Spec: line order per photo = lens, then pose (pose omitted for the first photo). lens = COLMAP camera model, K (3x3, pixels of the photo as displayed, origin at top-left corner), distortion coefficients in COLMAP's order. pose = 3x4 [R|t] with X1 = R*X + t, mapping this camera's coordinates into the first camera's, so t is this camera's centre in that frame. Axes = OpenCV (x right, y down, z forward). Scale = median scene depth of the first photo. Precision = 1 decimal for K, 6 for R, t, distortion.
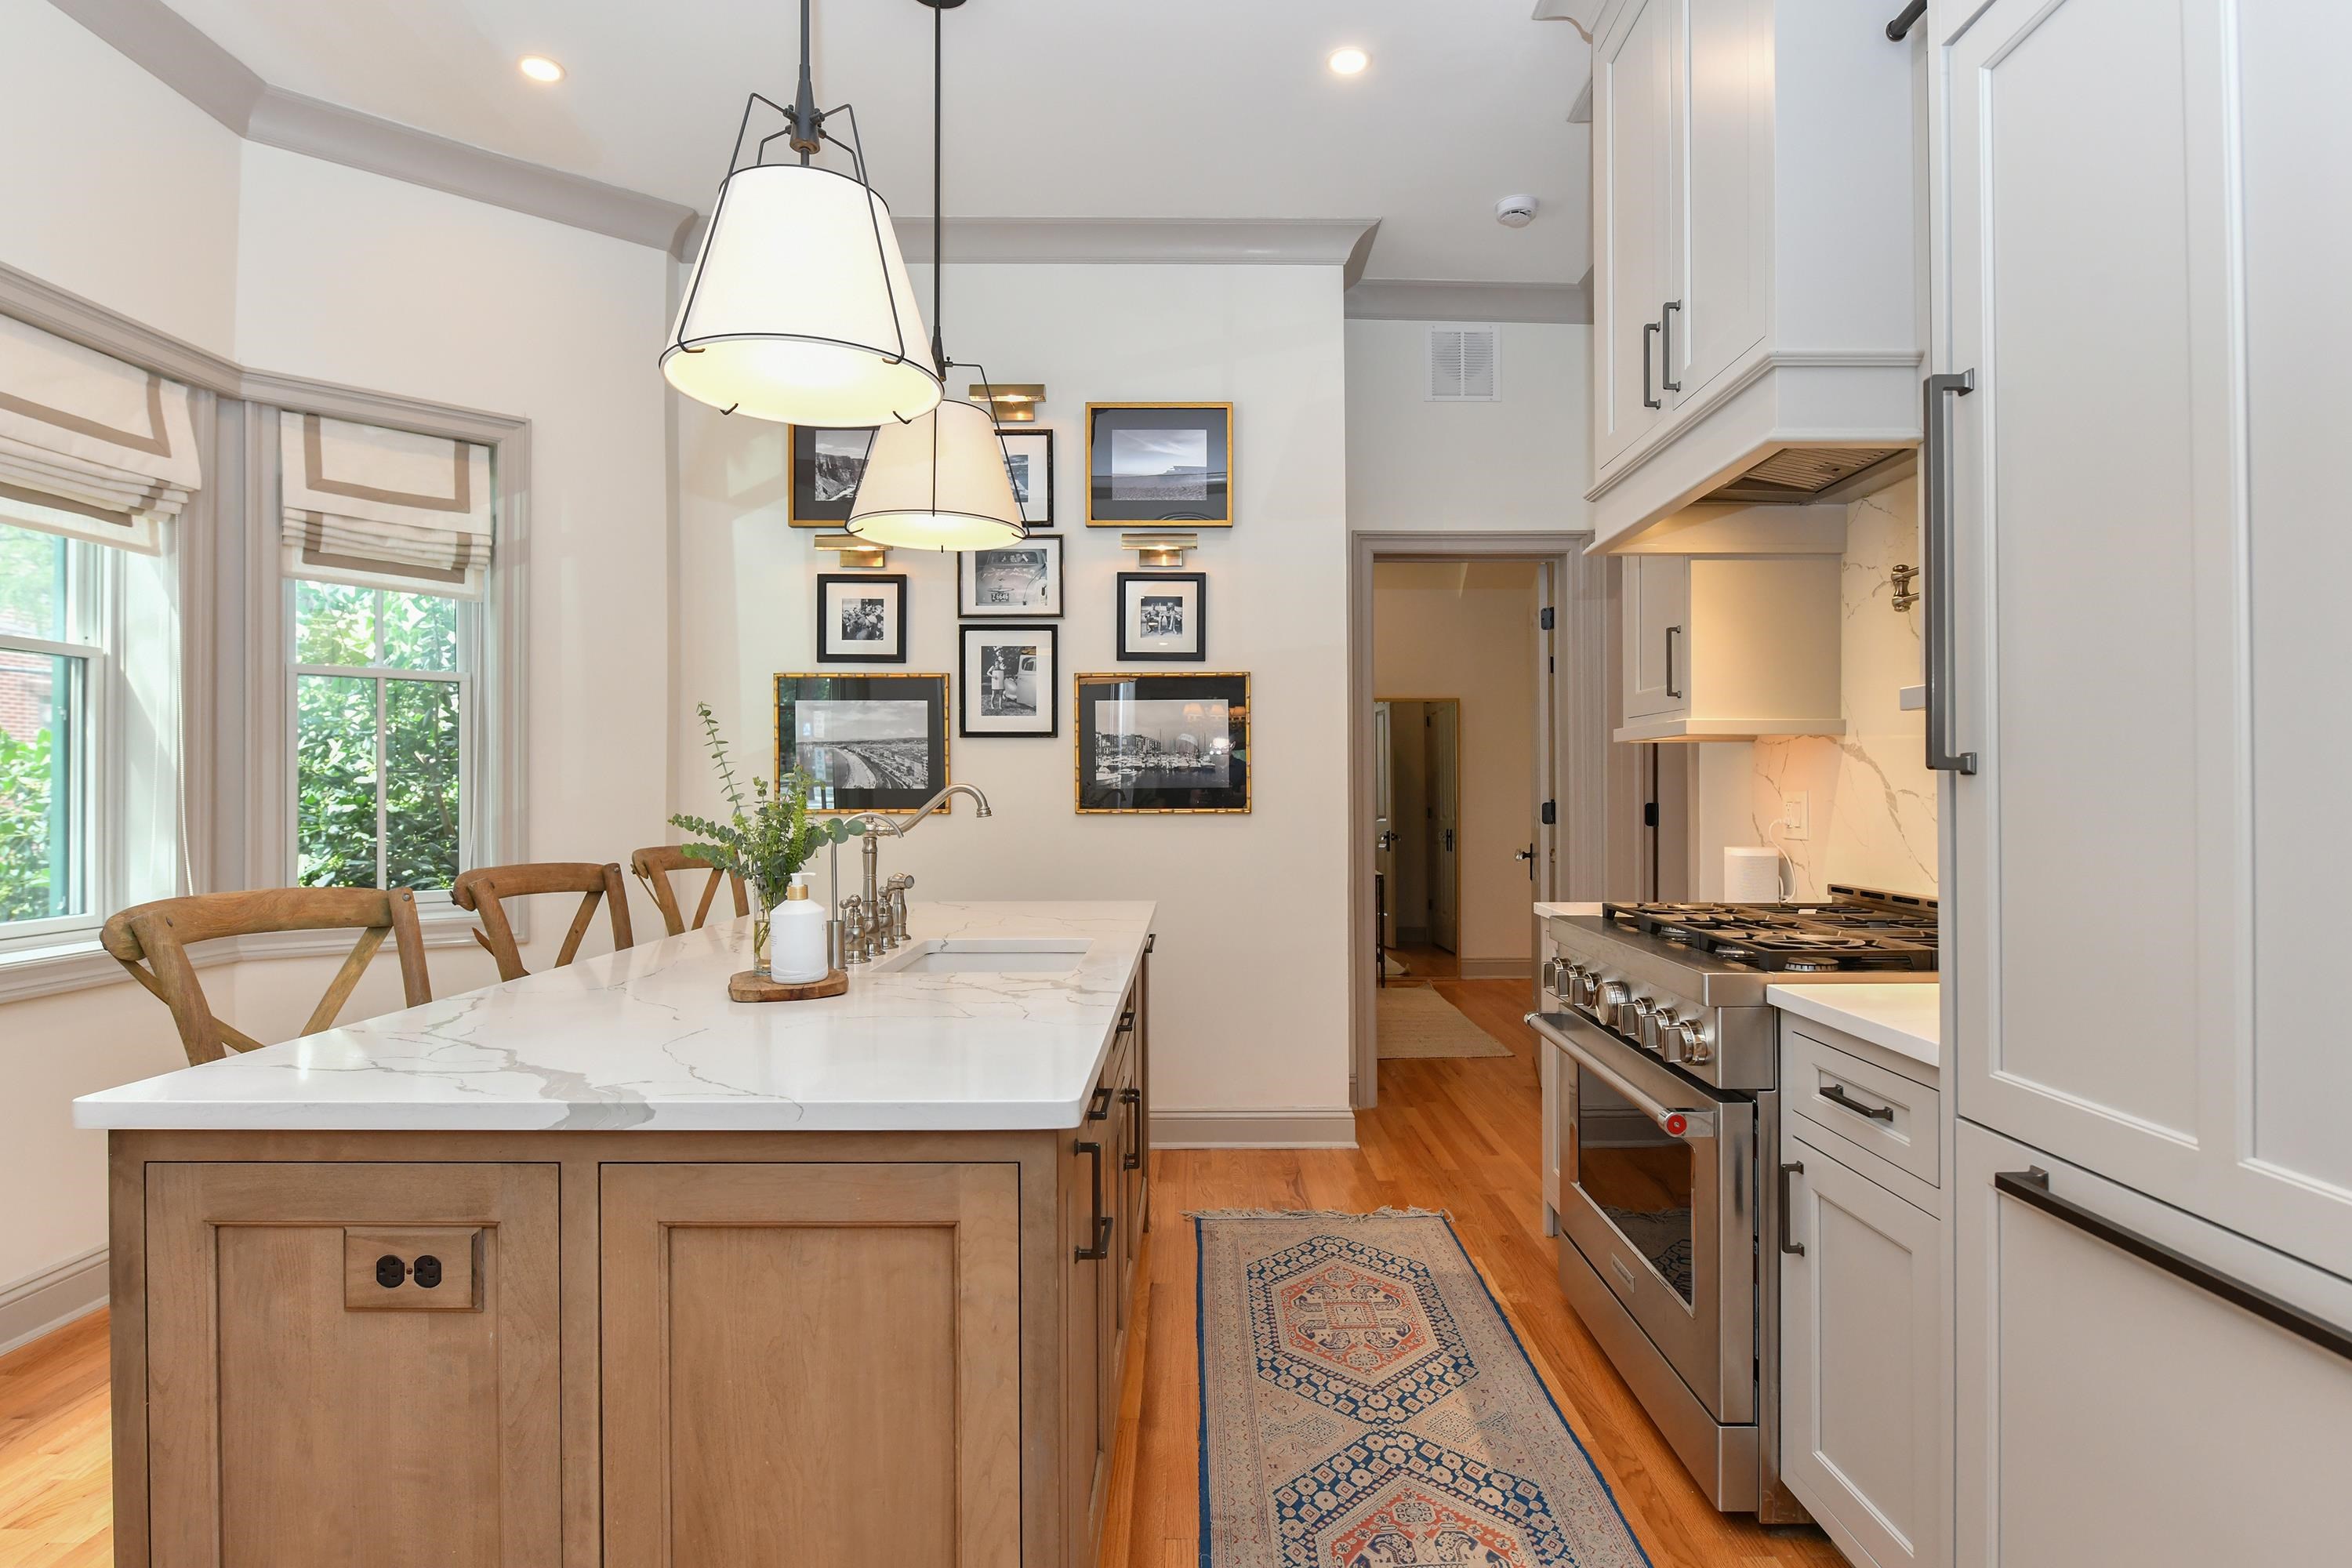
lens RADIAL K [[1206.0, 0, 1180.5], [0, 1206.0, 787.2], [0, 0, 1]] dist [-0.006160, -0.000214]
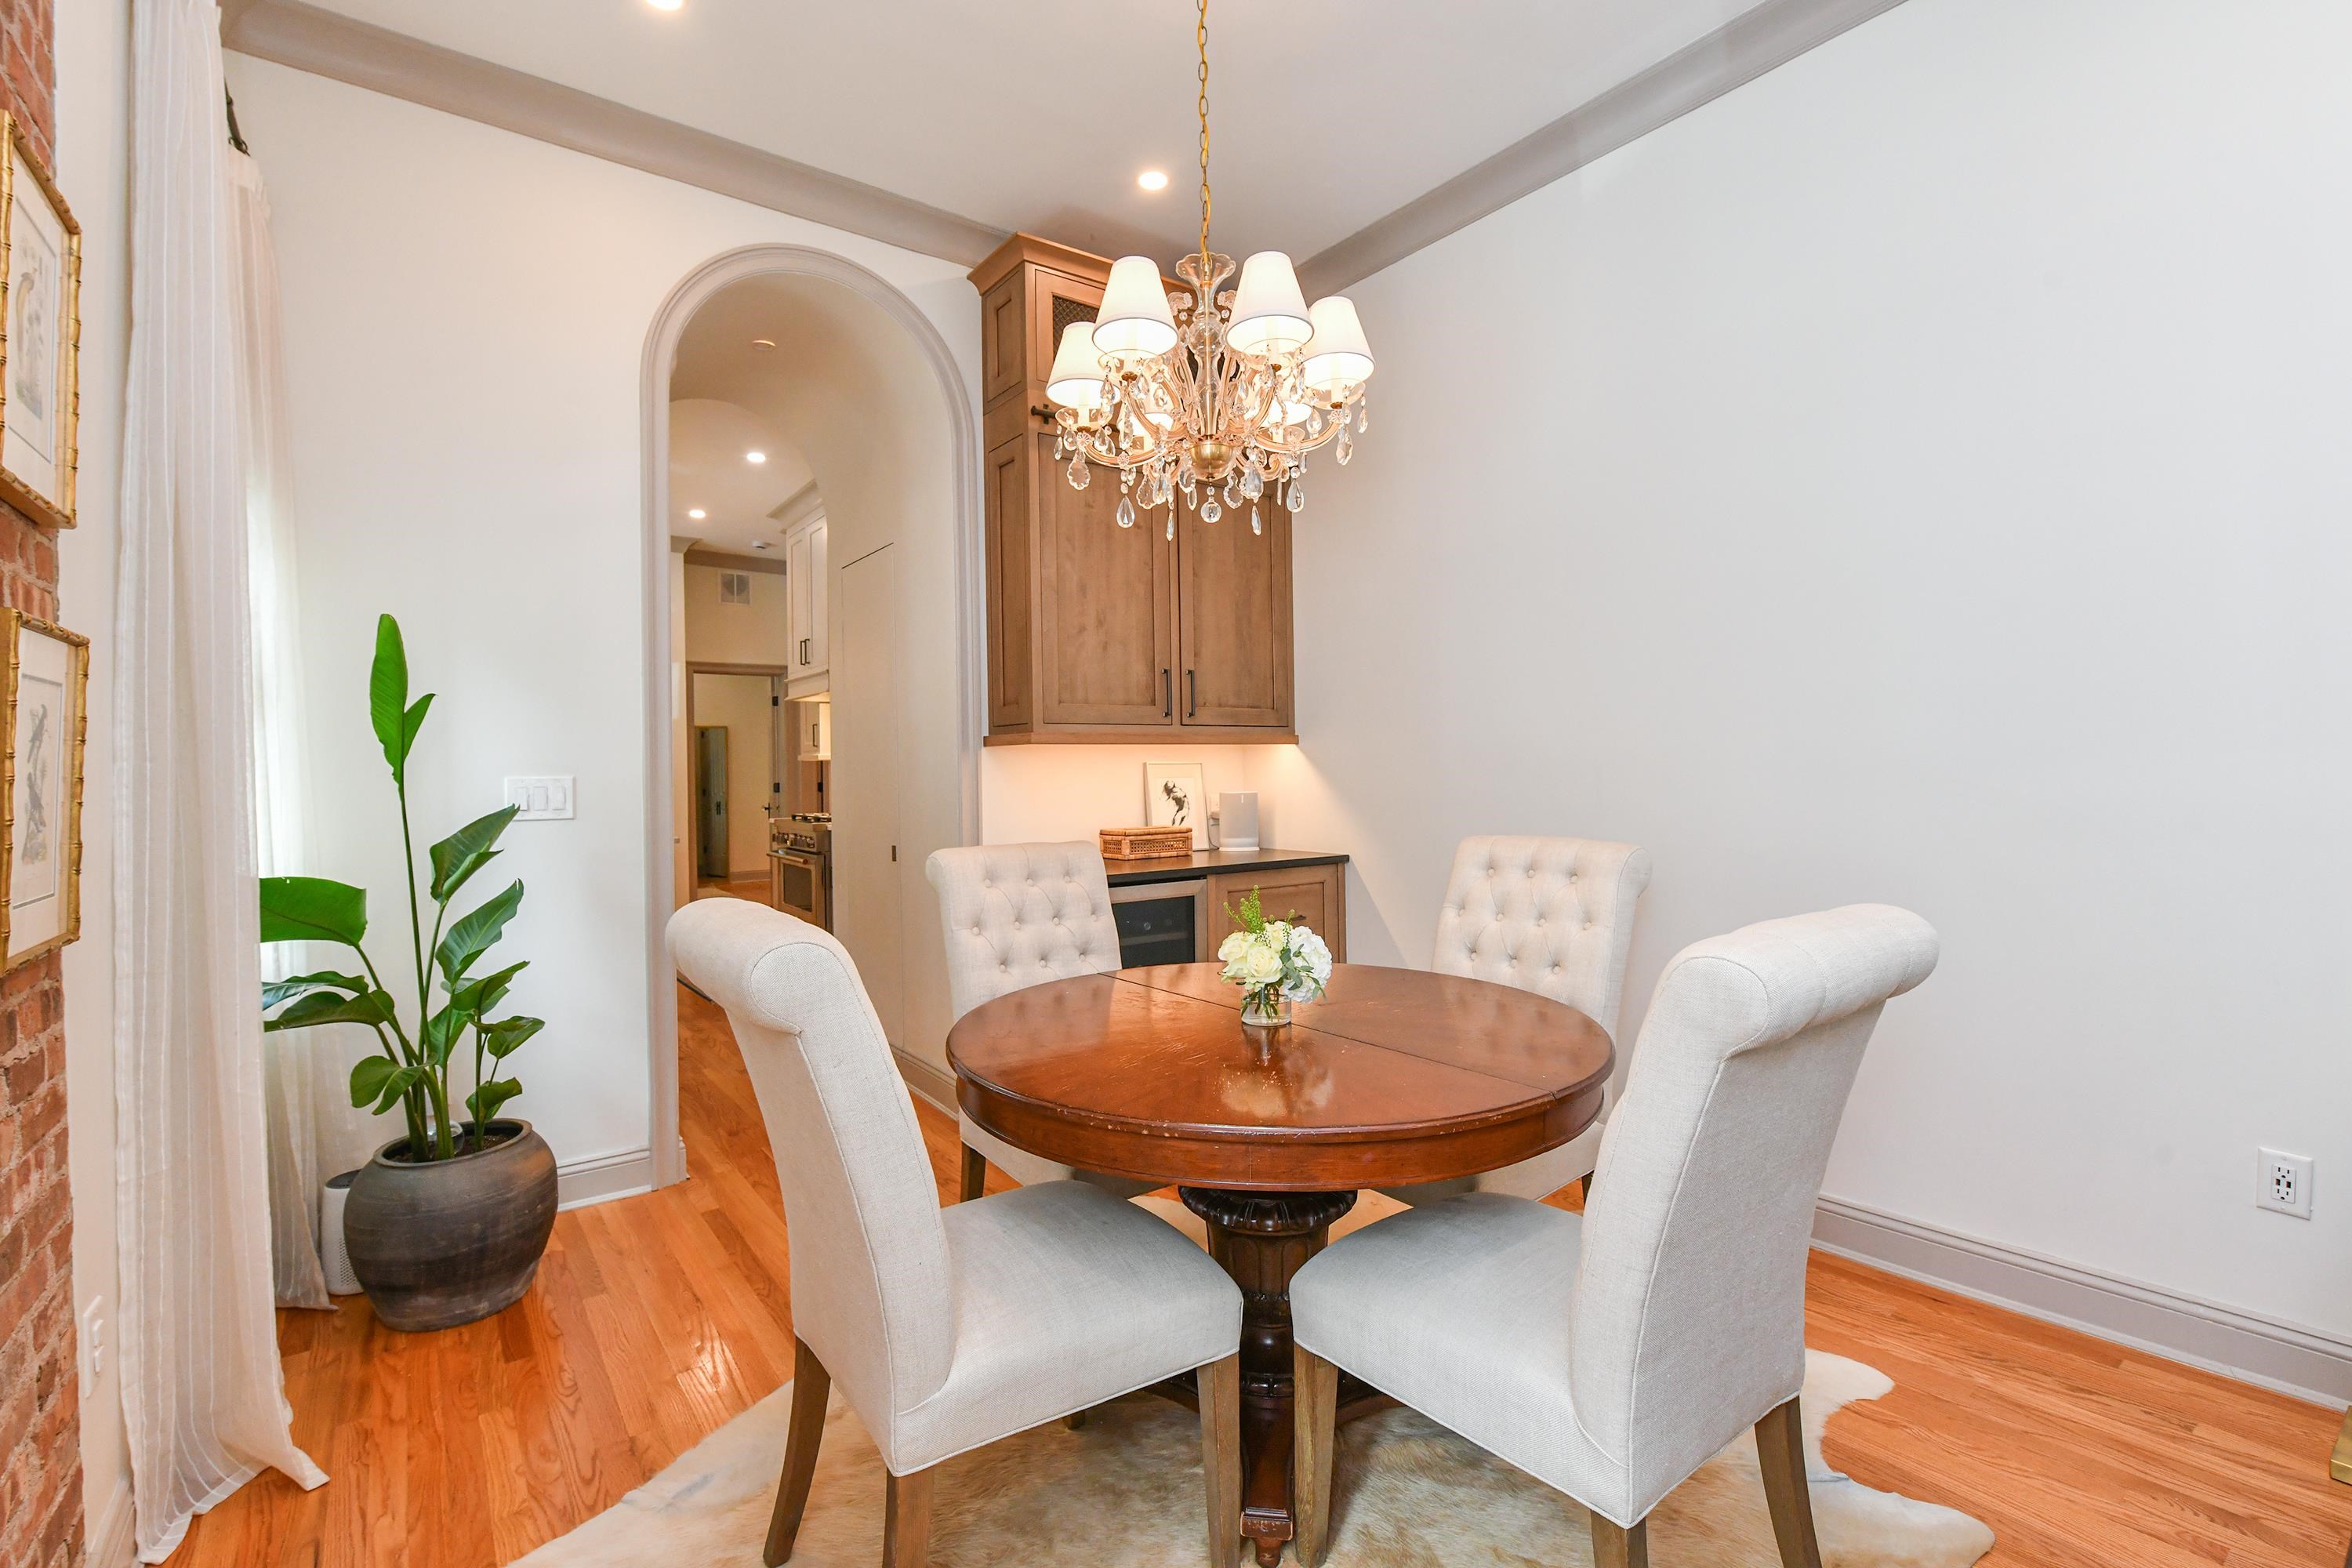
lens RADIAL K [[1051.9, 0, 1179.3], [0, 1051.9, 779.3], [0, 0, 1]] dist [-0.012148, -0.001908]
pose [[0.794291, -0.015038, 0.607351, -0.333381], [0.008764, 0.999873, 0.013295, -0.015287], [-0.607474, -0.005238, 0.794322, -1.169516]]
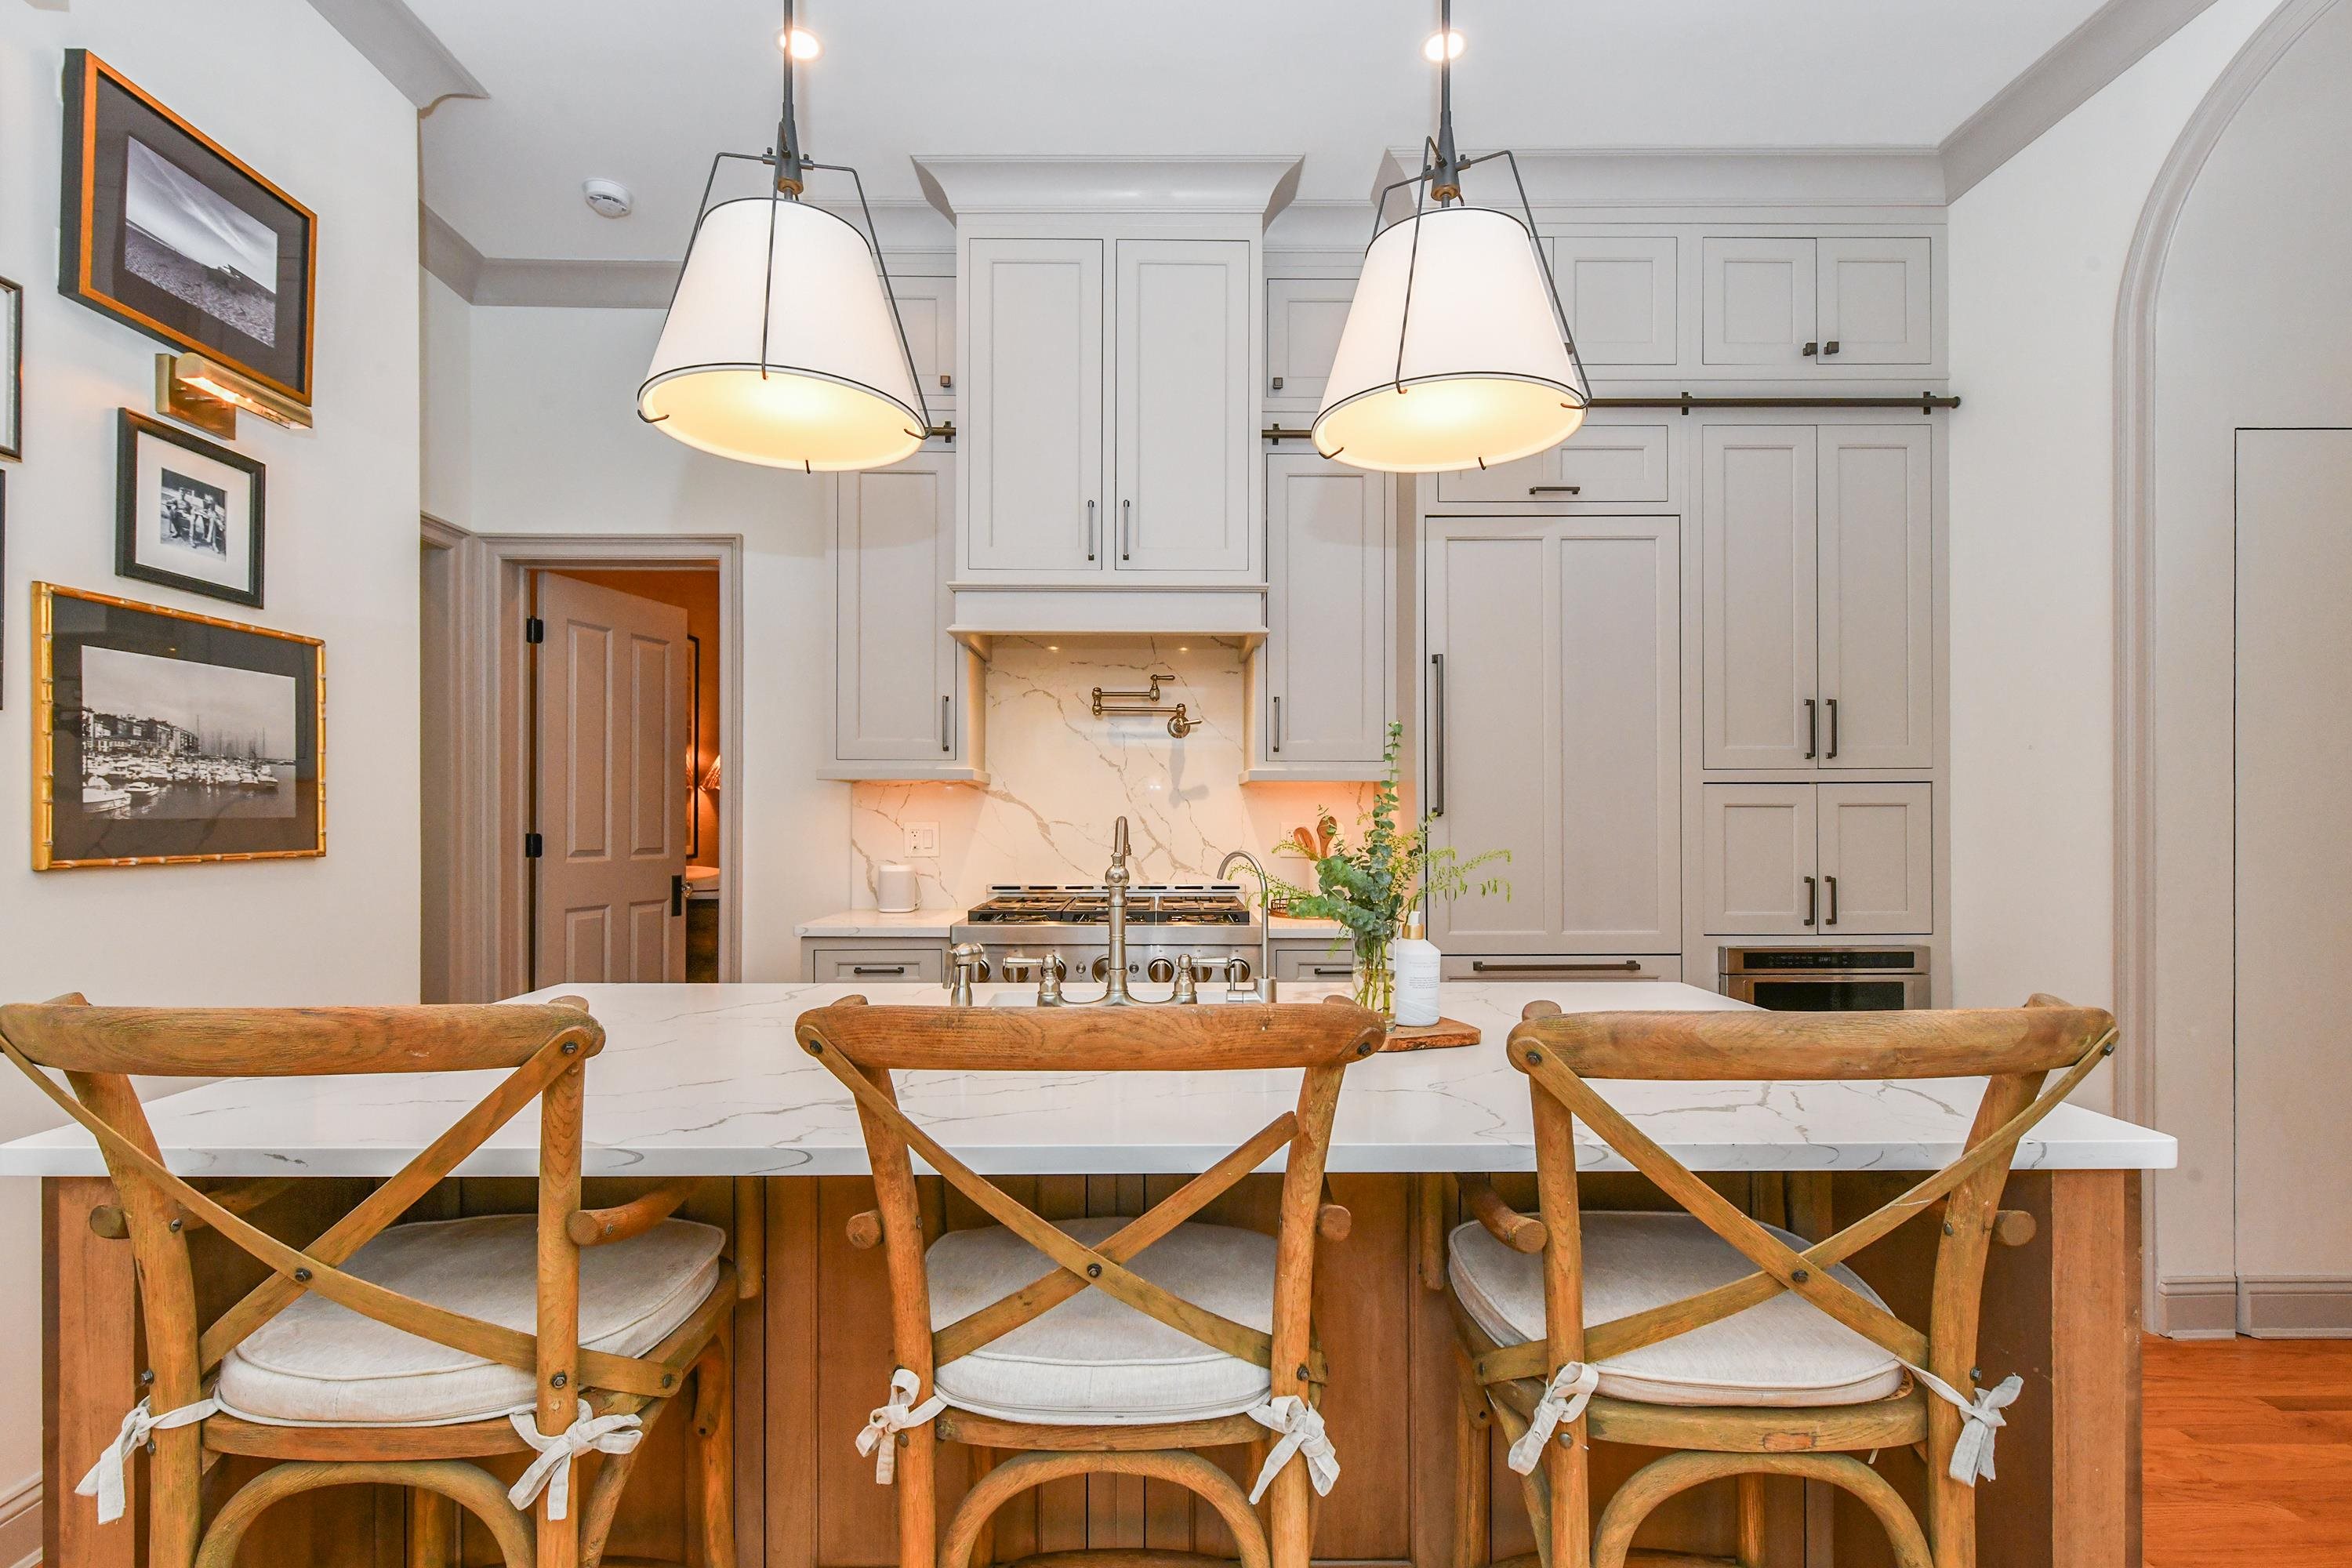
lens RADIAL K [[1051.9, 0, 1168.1], [0, 1051.9, 806.9], [0, 0, 1]] dist [-0.012148, -0.001908]
pose [[-0.021417, 0.008255, 0.999737, -0.512714], [-0.007832, 0.999934, -0.008424, -0.004091], [-0.999740, -0.008011, -0.021351, 0.555303]]
